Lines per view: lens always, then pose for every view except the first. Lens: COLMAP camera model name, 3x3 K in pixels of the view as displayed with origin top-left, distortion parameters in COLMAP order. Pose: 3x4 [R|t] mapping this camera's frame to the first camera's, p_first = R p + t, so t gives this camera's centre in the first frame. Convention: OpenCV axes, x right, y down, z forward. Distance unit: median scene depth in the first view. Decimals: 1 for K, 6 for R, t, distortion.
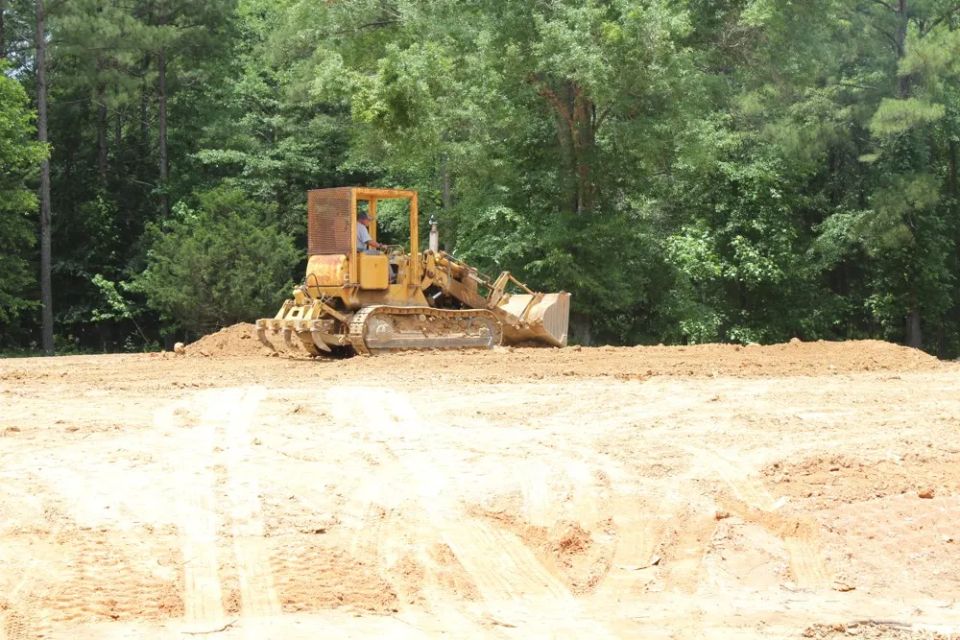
lens RADIAL K [[1965.9, 0, 518.8], [0, 1965.9, 320.0], [0, 0, 1]] dist [0.045416, 0.227177]
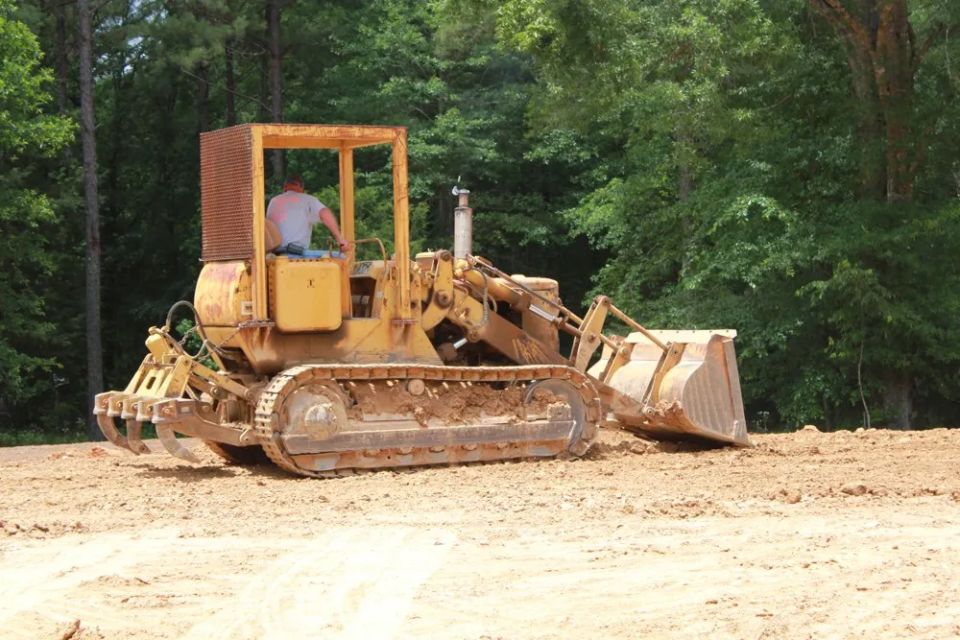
lens RADIAL K [[2362.3, 0, 529.7], [0, 2362.3, 319.6], [0, 0, 1]] dist [0.080641, 0.562555]
pose [[0.991603, -0.016190, -0.128299, 0.013987], [0.013043, 0.999594, -0.025329, -0.001248], [0.128657, 0.023443, 0.991412, 0.258147]]
